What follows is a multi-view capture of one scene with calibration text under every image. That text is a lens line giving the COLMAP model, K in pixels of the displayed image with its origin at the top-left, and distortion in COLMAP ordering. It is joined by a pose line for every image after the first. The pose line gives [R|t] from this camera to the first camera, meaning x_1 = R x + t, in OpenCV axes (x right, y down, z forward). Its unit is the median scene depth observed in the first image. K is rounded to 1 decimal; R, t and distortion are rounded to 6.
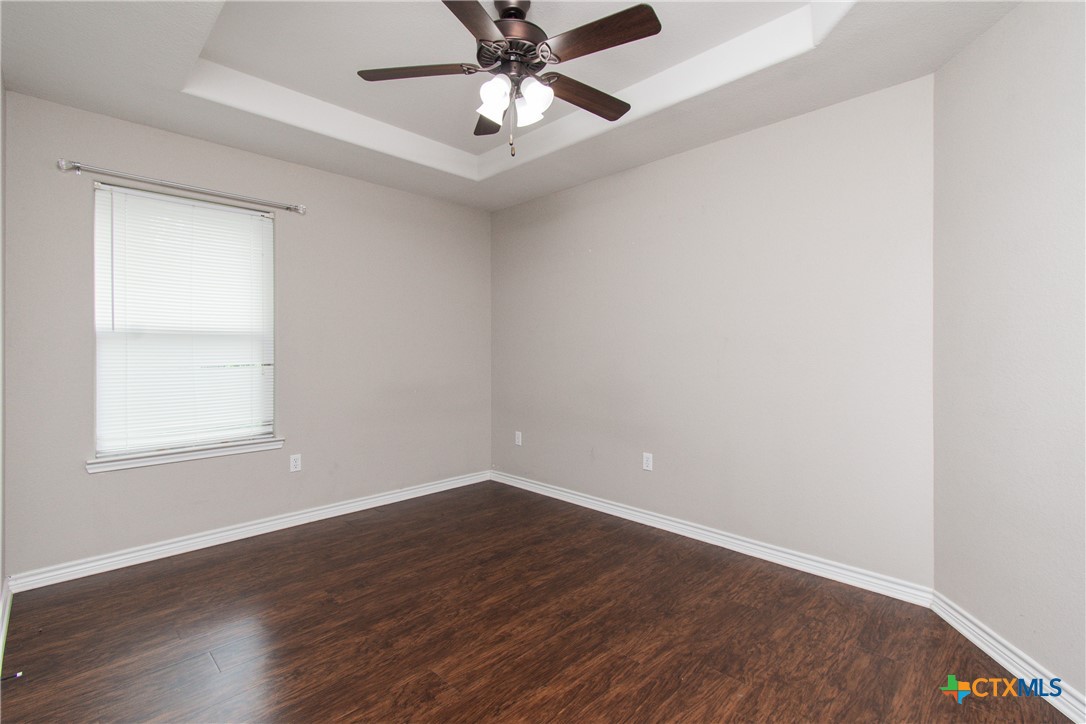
lens RADIAL K [[487.8, 0, 538.3], [0, 487.8, 354.2], [0, 0, 1]] dist [-0.000201, -0.000127]
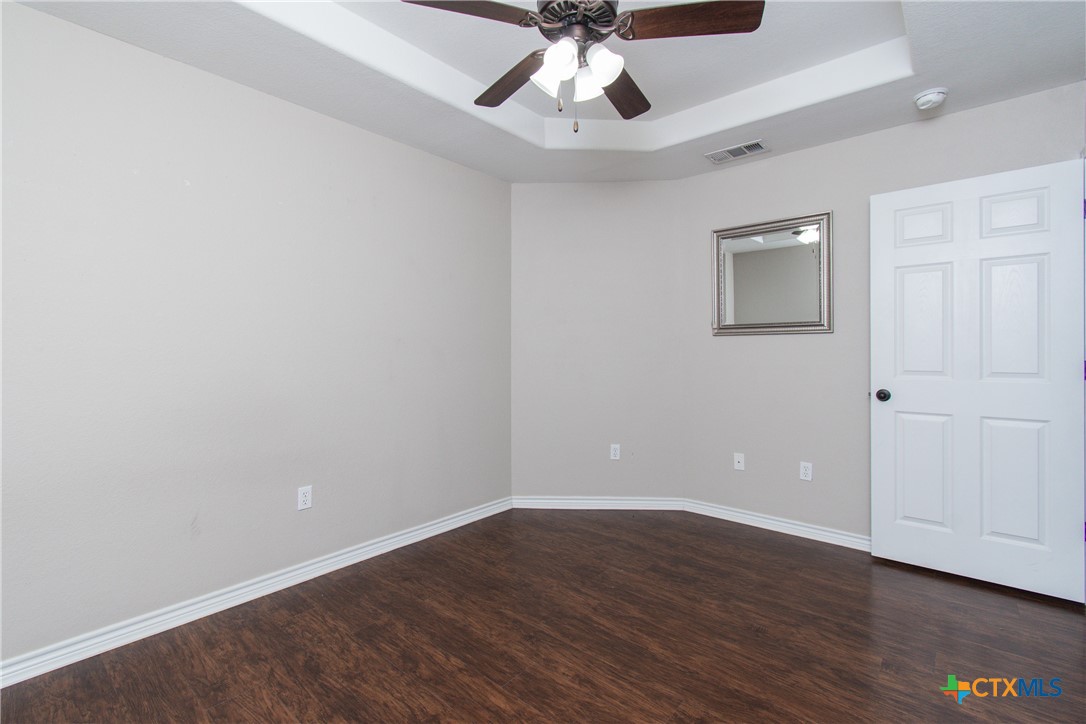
lens RADIAL K [[484.7, 0, 544.9], [0, 484.7, 355.3], [0, 0, 1]] dist [0.002384, 0.000256]
pose [[-0.076318, -0.008797, 0.997045, -0.897611], [0.010832, 0.999895, 0.009652, -0.009323], [-0.997025, 0.011536, -0.076215, 1.090695]]
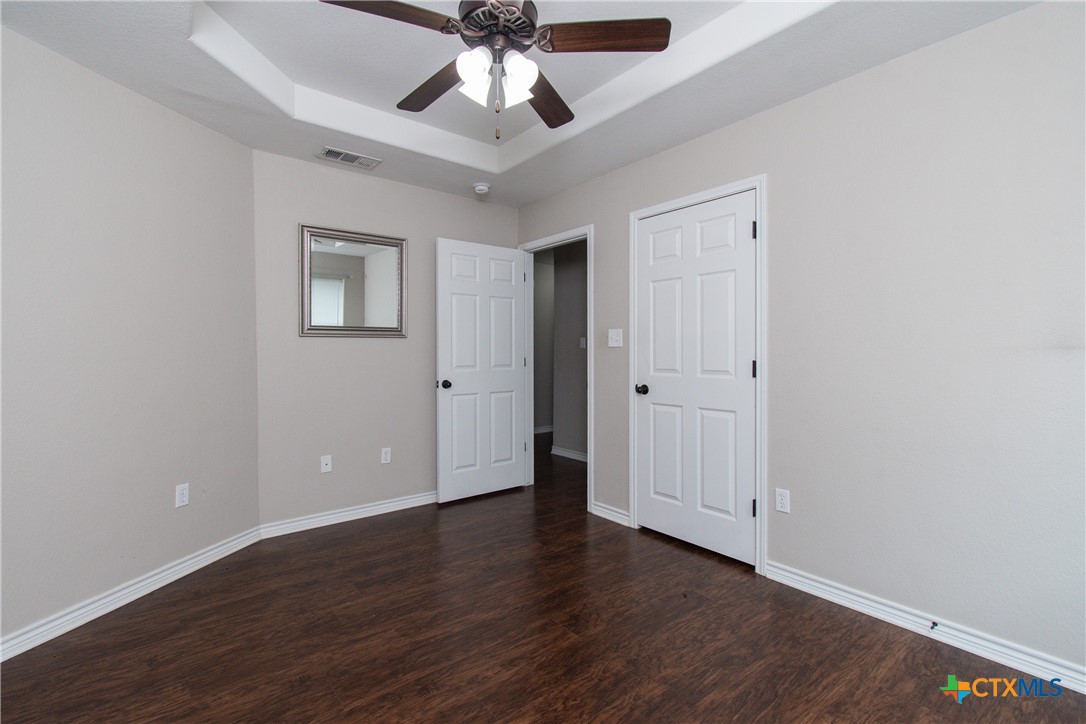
lens RADIAL K [[487.8, 0, 538.3], [0, 487.8, 354.2], [0, 0, 1]] dist [-0.000201, -0.000127]
pose [[-0.993405, 0.001537, 0.114649, -0.224033], [0.003259, 0.999885, 0.014835, -0.017297], [-0.114613, 0.015111, -0.993295, 1.841898]]
